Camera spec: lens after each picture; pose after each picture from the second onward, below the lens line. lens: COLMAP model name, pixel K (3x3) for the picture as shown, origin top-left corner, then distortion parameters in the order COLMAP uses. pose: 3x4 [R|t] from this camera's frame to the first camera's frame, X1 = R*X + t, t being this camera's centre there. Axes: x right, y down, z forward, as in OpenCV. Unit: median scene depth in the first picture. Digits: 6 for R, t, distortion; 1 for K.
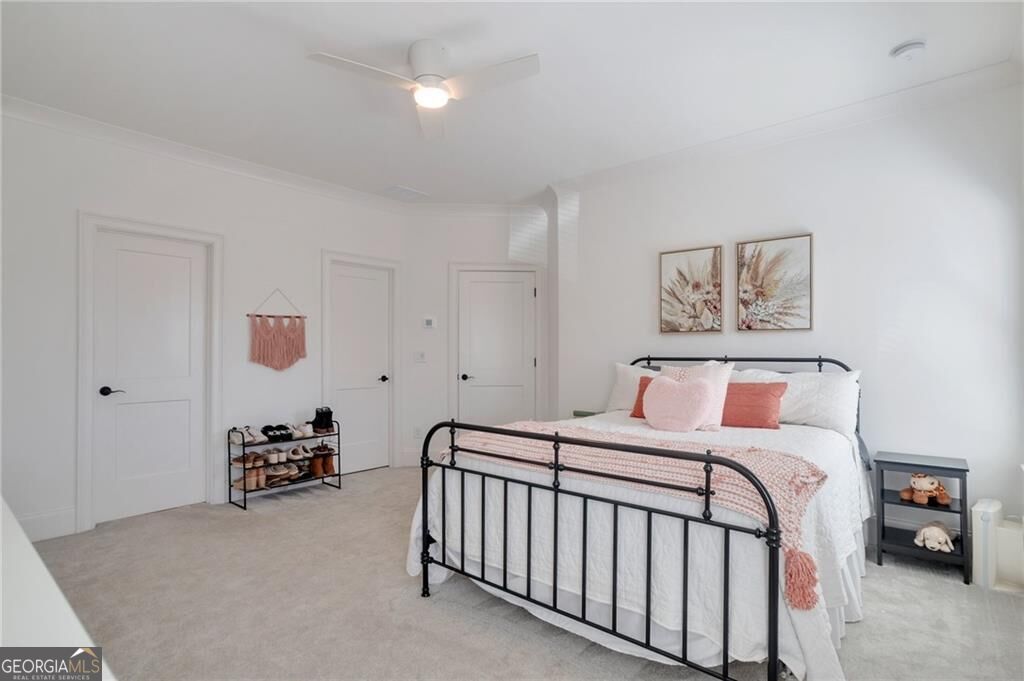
lens RADIAL K [[521.0, 0, 512.0], [0, 521.0, 340.5], [0, 0, 1]] dist [-0.000525, -0.000028]
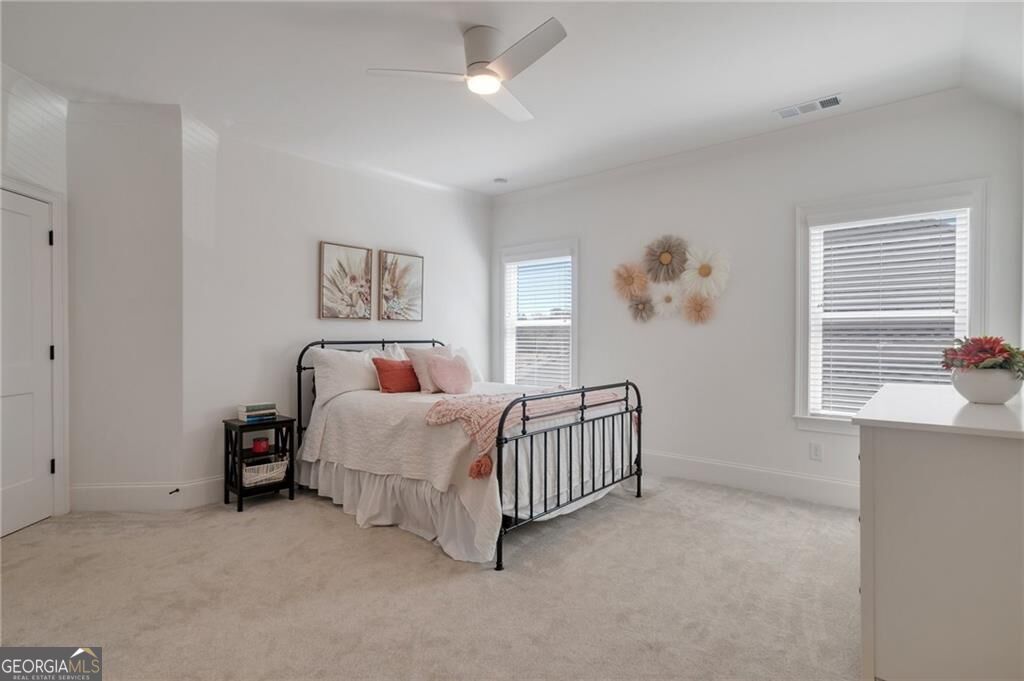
lens RADIAL K [[521.0, 0, 512.0], [0, 521.0, 340.5], [0, 0, 1]] dist [-0.000525, -0.000028]
pose [[-0.016541, -0.007341, 0.999836, -0.853048], [-0.020199, 0.999771, 0.007006, 0.017238], [-0.999659, -0.020080, -0.016685, 0.708298]]
